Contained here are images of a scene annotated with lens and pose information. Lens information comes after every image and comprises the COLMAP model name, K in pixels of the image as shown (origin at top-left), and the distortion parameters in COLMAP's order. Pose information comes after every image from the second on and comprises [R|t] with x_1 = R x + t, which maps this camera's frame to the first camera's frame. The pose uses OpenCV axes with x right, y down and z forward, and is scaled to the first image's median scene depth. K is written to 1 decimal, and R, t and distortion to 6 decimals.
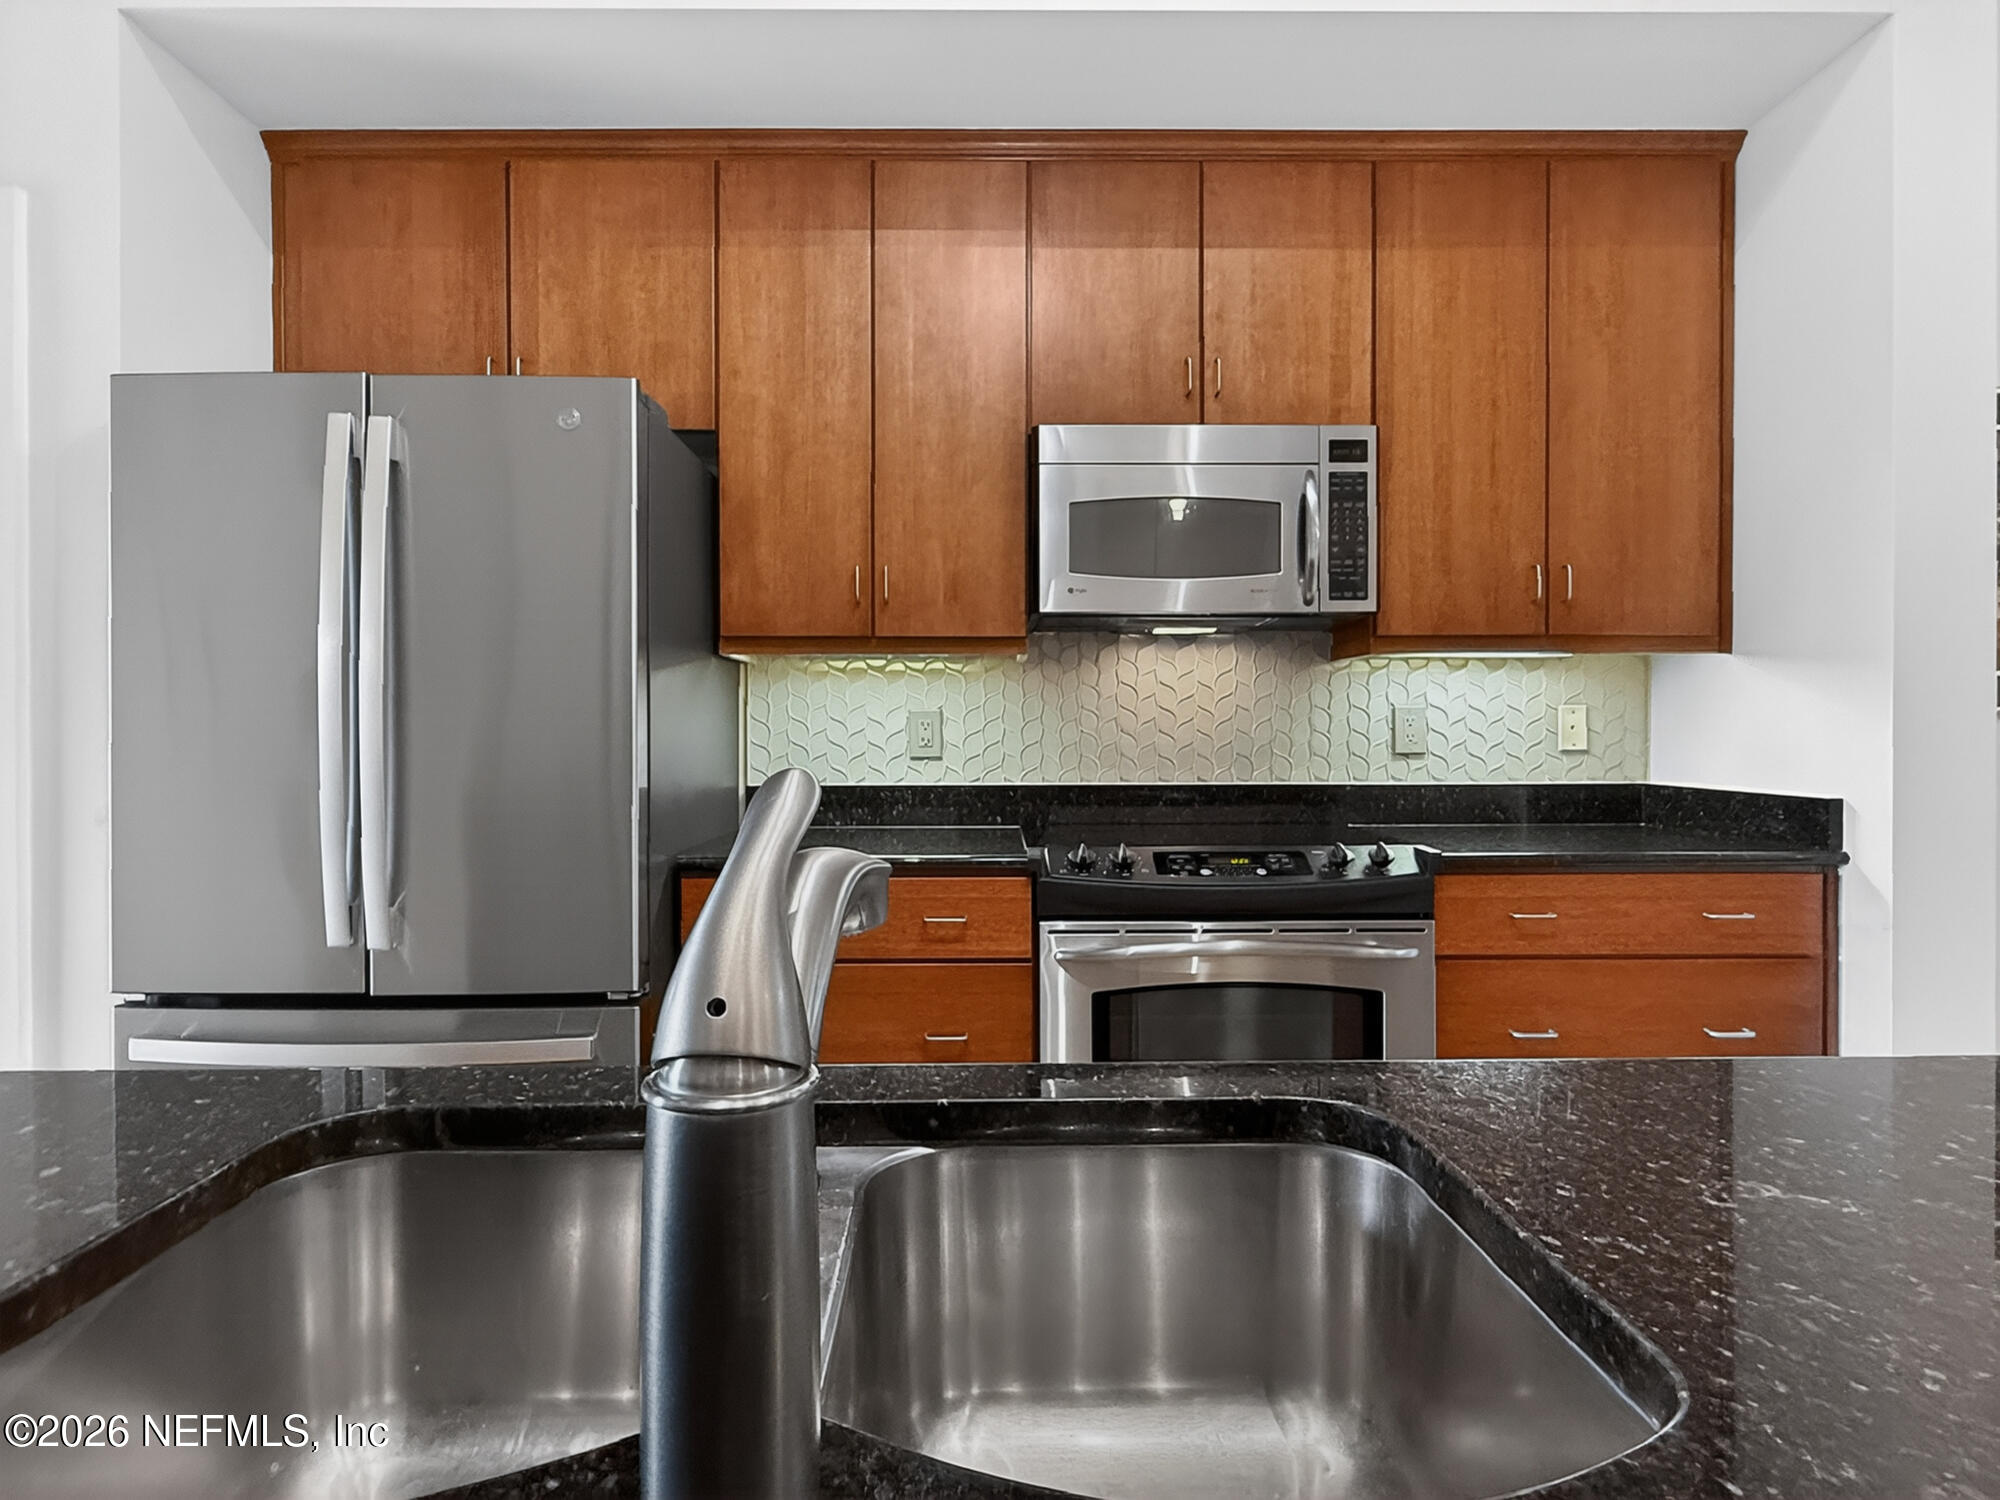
lens RADIAL K [[1084.3, 0, 1000.0], [0, 1084.3, 750.0], [0, 0, 1]] dist [-0.006602, -0.001646]
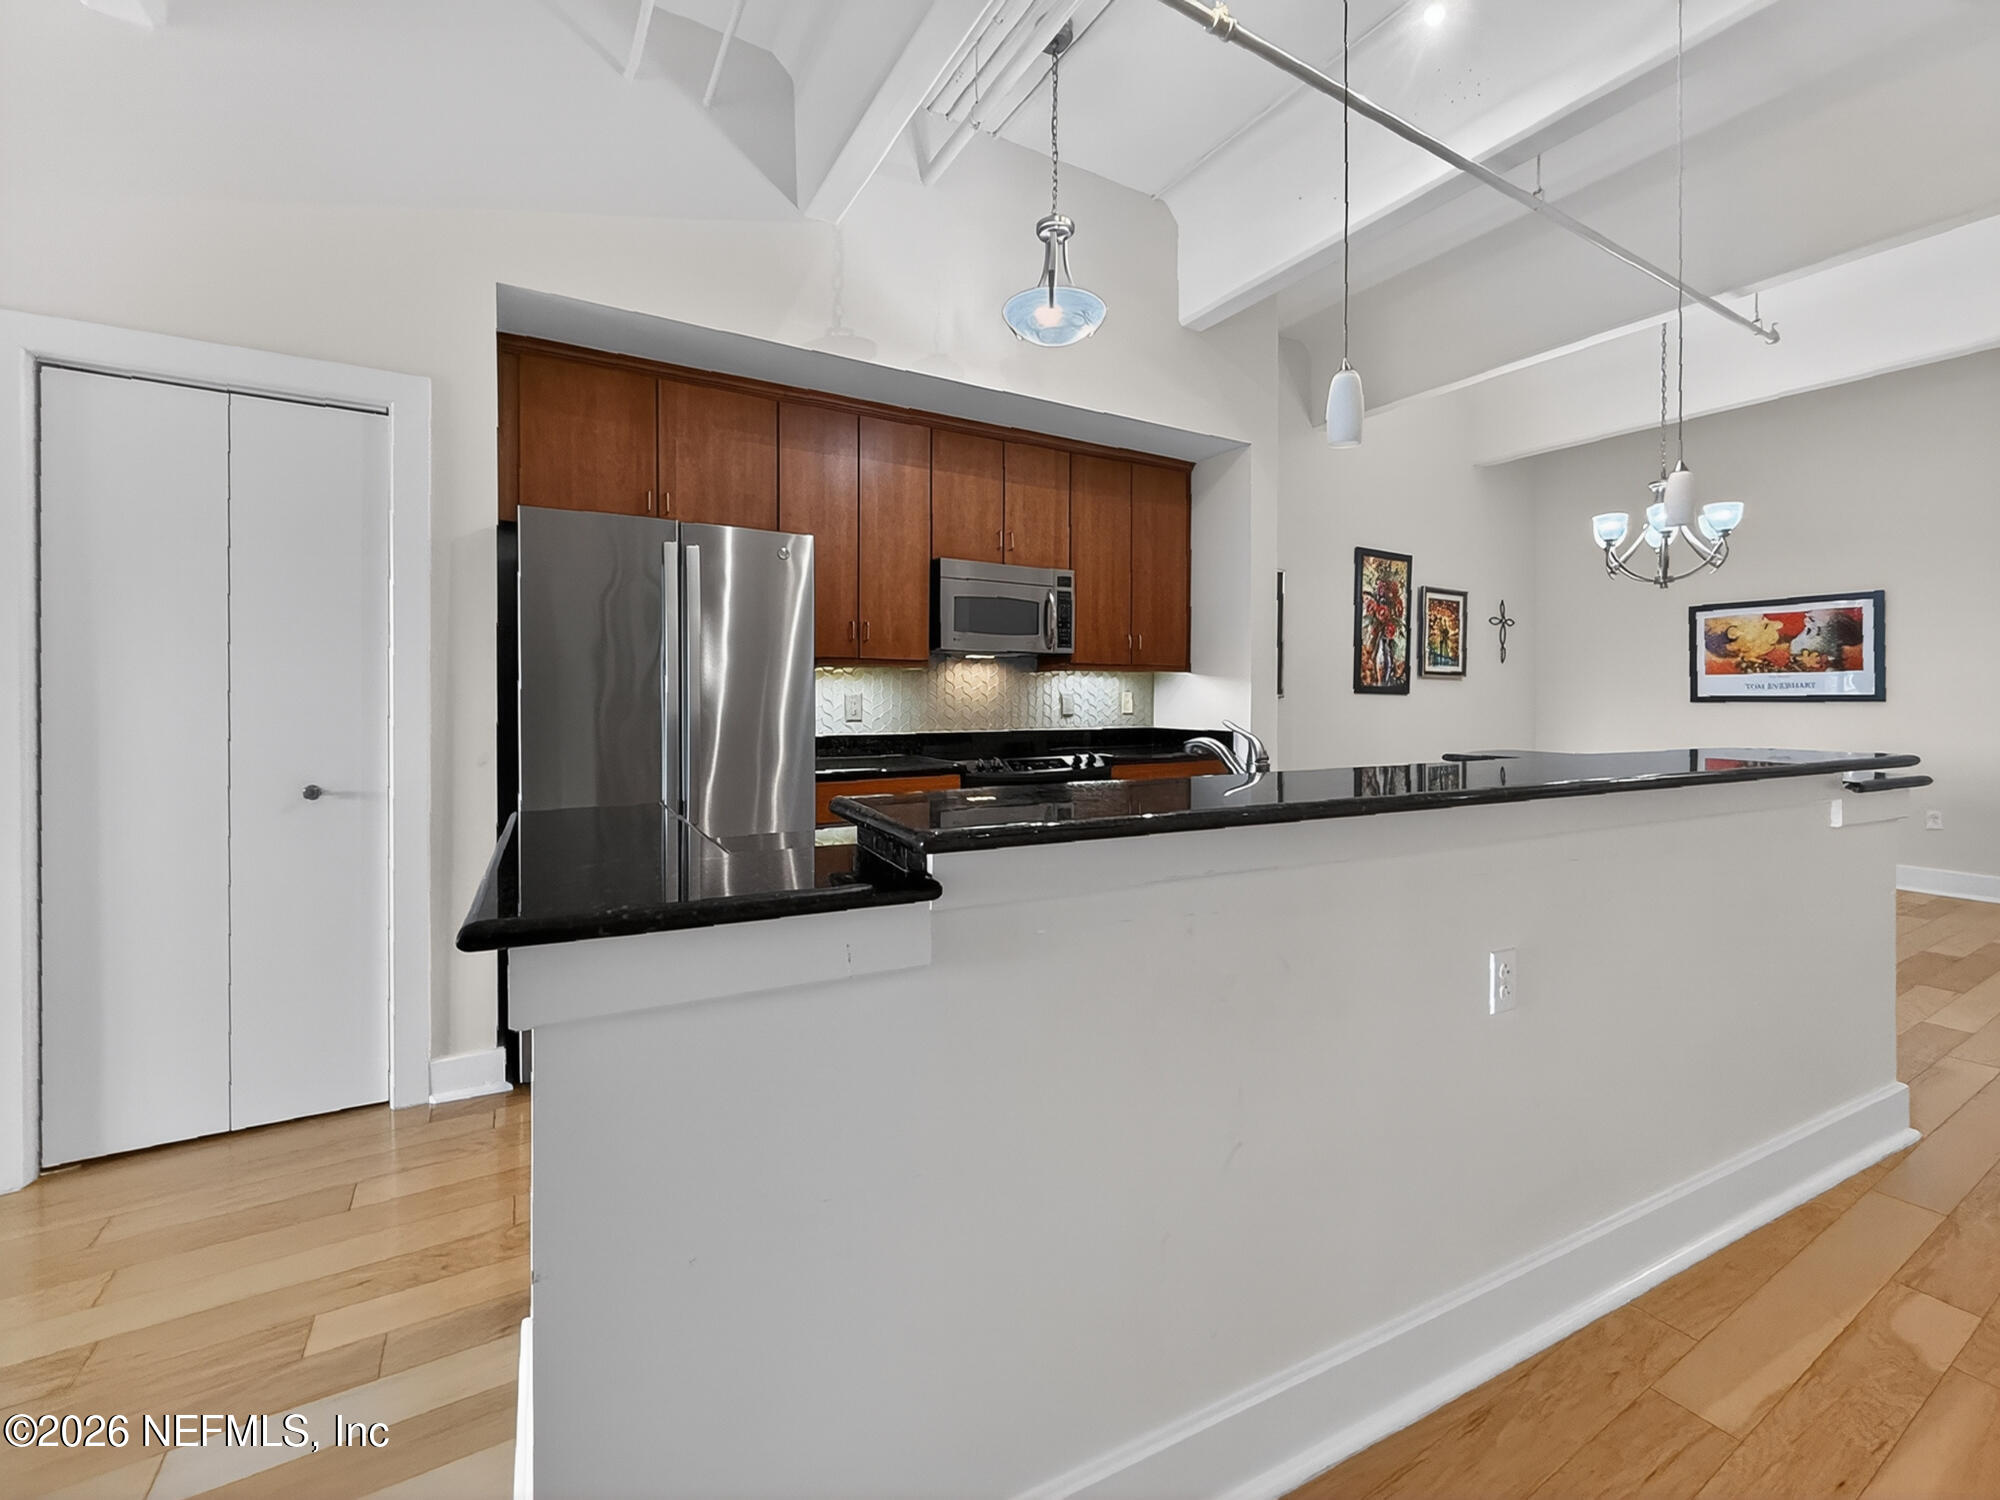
lens RADIAL K [[824.1, 0, 997.9], [0, 824.1, 717.0], [0, 0, 1]] dist [-0.000984, -0.000157]
pose [[0.868196, -0.011711, 0.496083, -0.640548], [0.009144, 0.999929, 0.007603, -0.008064], [-0.496137, -0.002065, 0.868242, -0.414431]]
